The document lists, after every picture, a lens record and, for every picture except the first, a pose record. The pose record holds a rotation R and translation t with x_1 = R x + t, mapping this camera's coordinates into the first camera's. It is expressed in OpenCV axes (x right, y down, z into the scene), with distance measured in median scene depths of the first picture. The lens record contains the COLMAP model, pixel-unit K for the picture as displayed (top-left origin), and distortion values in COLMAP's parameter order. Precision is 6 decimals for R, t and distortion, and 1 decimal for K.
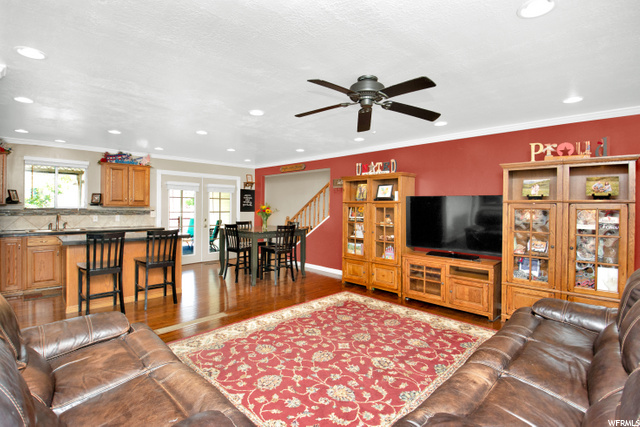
lens RADIAL K [[305.0, 0, 320.0], [0, 305.0, 213.5], [0, 0, 1]] dist [-0.000963, -0.000505]
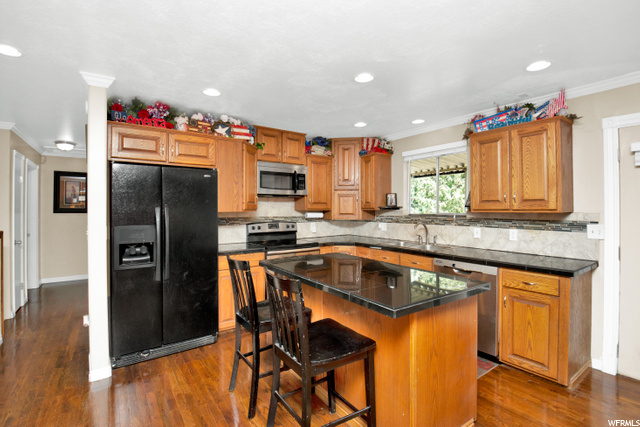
lens RADIAL K [[295.0, 0, 320.0], [0, 295.0, 213.5], [0, 0, 1]] dist [-0.019826, -0.000226]
pose [[-0.205164, 0.005363, -0.978713, -0.116526], [-0.020343, 0.999746, 0.009742, -0.021576], [0.978516, 0.021909, -0.205003, 0.859412]]
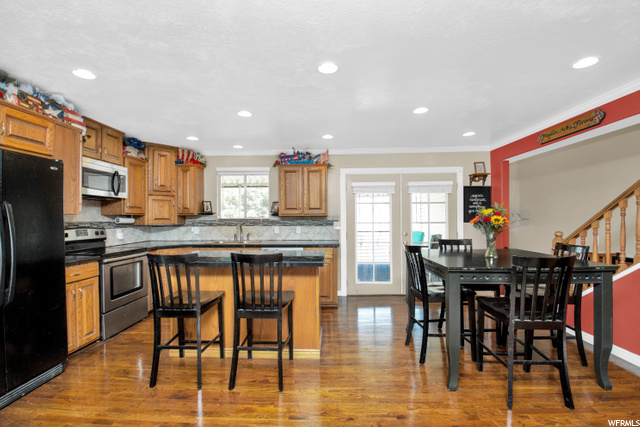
lens RADIAL K [[293.9, 0, 320.0], [0, 293.9, 213.5], [0, 0, 1]] dist [-0.001265, -0.000922]
pose [[0.670853, -0.026505, -0.741116, -0.018534], [-0.003800, 0.999225, -0.039175, 0.001100], [0.741580, 0.029097, 0.670233, 0.547077]]
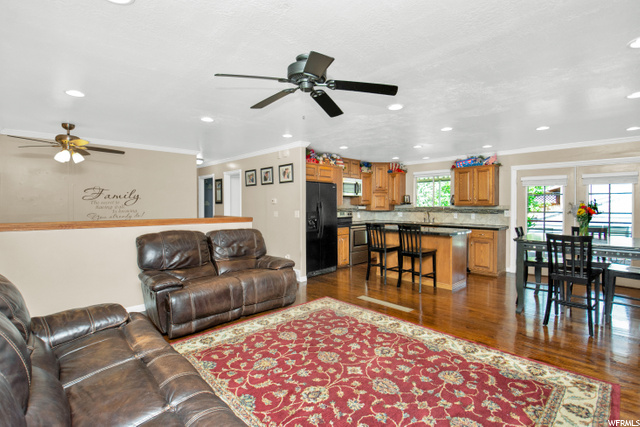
lens RADIAL K [[304.1, 0, 311.3], [0, 304.1, 215.3], [0, 0, 1]] dist [0.000828, -0.000059]
pose [[-0.050270, 0.024523, -0.998435, 0.512928], [-0.021445, 0.999442, 0.025628, -0.004193], [0.998505, 0.022699, -0.049716, 0.520045]]
